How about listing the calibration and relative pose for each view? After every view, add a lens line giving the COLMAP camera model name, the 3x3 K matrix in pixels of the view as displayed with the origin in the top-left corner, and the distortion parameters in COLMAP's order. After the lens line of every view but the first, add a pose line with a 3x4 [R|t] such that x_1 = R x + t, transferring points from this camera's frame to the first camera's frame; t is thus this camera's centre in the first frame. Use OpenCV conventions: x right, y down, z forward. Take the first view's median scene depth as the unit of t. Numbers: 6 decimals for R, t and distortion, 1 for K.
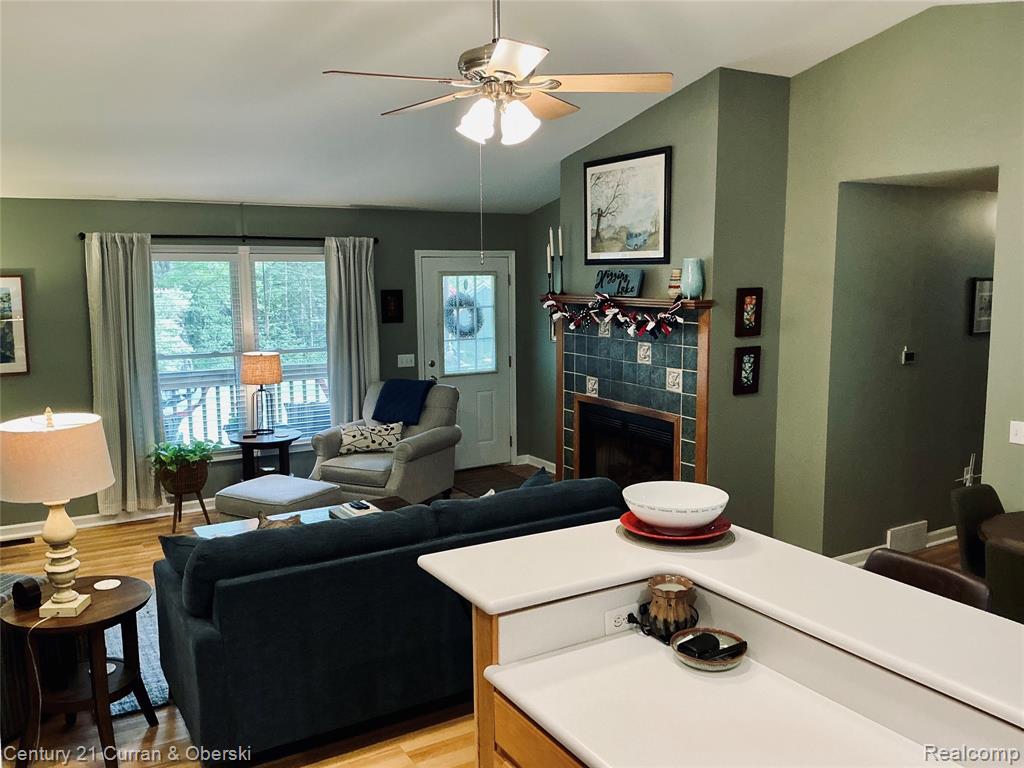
lens RADIAL K [[849.8, 0, 511.5], [0, 849.8, 381.9], [0, 0, 1]] dist [0.091313, -0.181761]
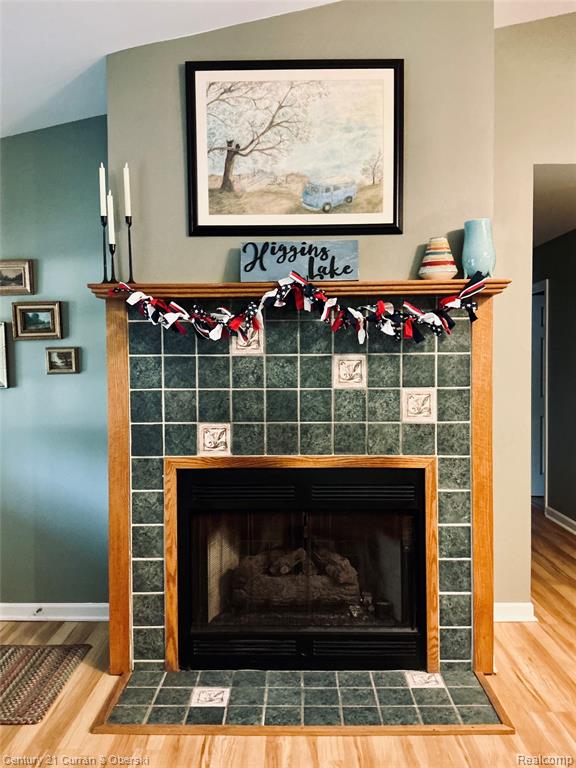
lens RADIAL K [[637.4, 0, 287.9], [0, 637.4, 384.5], [0, 0, 1]] dist [0.091313, -0.181761]
pose [[0.511412, -0.029927, 0.858814, -0.277396], [0.117384, 0.992458, -0.035316, -0.011898], [-0.851281, 0.118872, 0.511068, 0.767439]]
